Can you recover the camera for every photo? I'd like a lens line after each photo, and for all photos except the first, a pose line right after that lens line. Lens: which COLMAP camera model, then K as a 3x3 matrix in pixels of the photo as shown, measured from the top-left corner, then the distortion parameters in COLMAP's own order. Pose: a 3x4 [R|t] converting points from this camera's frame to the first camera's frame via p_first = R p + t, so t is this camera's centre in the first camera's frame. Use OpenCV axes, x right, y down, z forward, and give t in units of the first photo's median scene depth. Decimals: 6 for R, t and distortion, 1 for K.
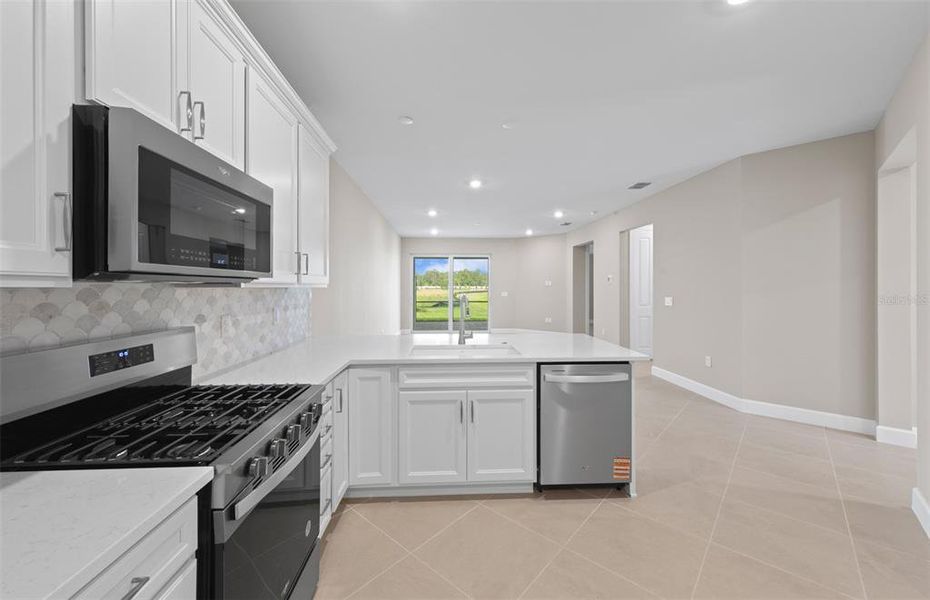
lens RADIAL K [[361.5, 0, 466.3], [0, 361.5, 287.0], [0, 0, 1]] dist [0.008195, -0.001204]
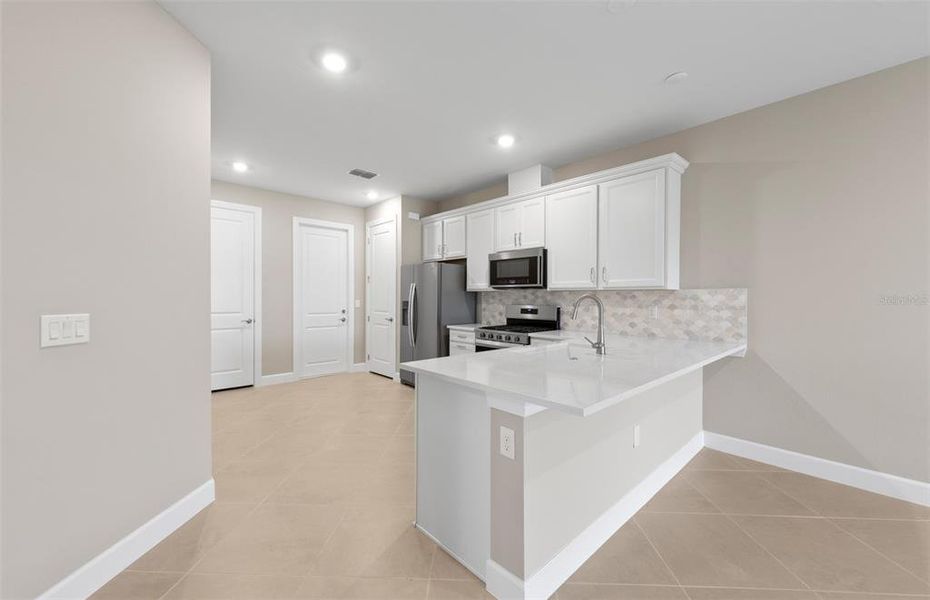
lens RADIAL K [[361.5, 0, 462.0], [0, 361.5, 299.3], [0, 0, 1]] dist [0.008195, -0.001204]
pose [[-0.781300, -0.002508, -0.624151, 0.955609], [-0.006504, 0.999970, 0.004123, 0.039752], [0.624122, 0.007281, -0.781293, 1.822422]]
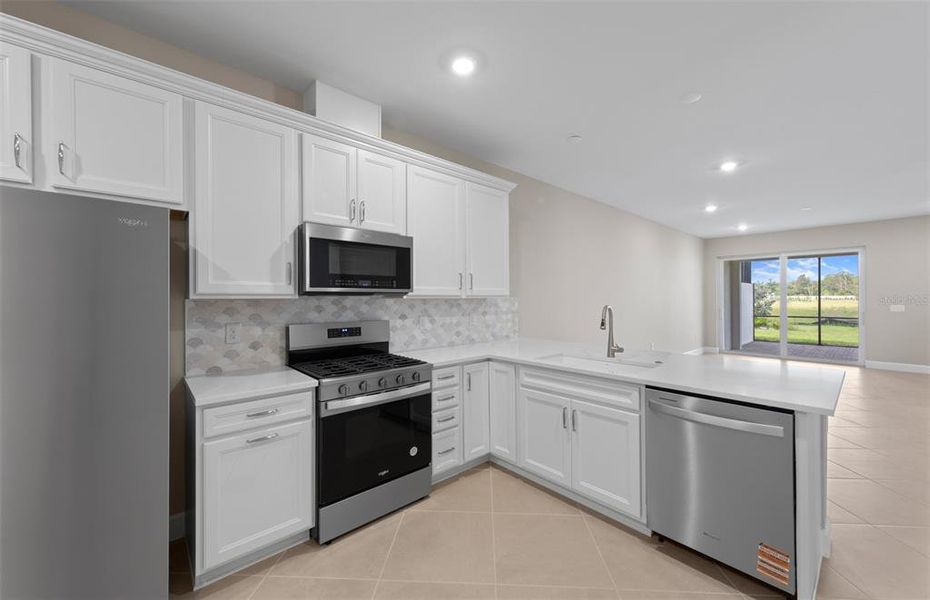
lens RADIAL K [[361.5, 0, 472.0], [0, 361.5, 296.3], [0, 0, 1]] dist [0.008195, -0.001204]
pose [[0.629555, -0.004803, -0.776941, 0.634621], [0.002921, 0.999988, -0.003815, -0.000758], [0.776950, 0.000132, 0.629562, 0.139260]]
